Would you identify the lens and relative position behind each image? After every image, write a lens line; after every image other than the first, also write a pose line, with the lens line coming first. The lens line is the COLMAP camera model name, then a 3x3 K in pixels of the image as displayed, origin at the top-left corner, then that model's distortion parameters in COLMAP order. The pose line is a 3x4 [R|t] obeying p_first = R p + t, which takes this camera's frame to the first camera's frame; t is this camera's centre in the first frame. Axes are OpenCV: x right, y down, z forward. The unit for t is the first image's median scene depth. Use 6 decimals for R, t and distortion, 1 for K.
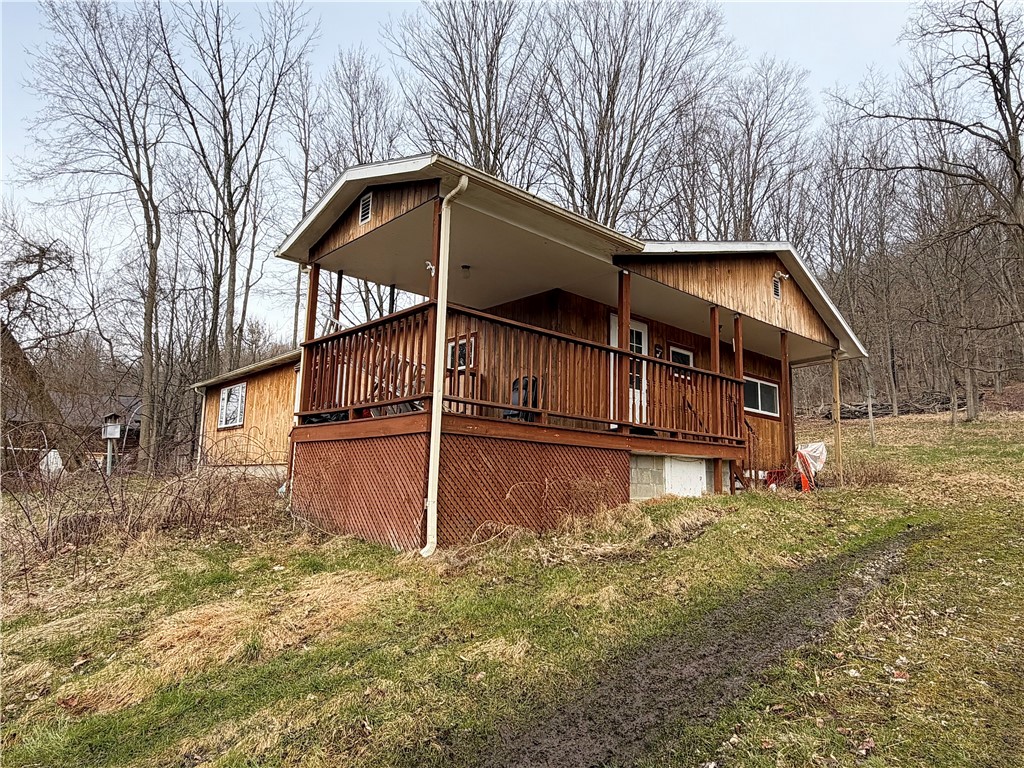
lens RADIAL K [[653.6, 0, 514.9], [0, 653.6, 384.0], [0, 0, 1]] dist [0.003775, 0.000141]
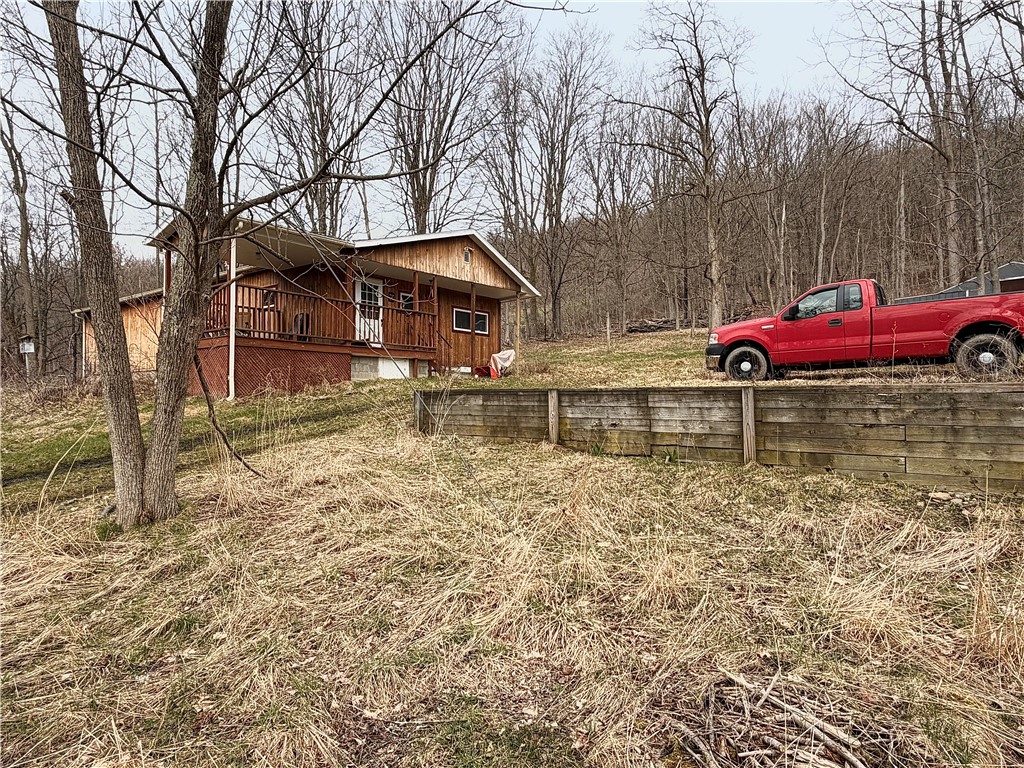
lens RADIAL K [[653.6, 0, 509.2], [0, 653.6, 387.2], [0, 0, 1]] dist [0.003775, 0.000141]
pose [[0.986999, -0.021894, 0.159228, 0.254667], [0.000197, 0.990843, 0.135018, -0.046312], [-0.160726, -0.133231, 0.977965, -0.745376]]
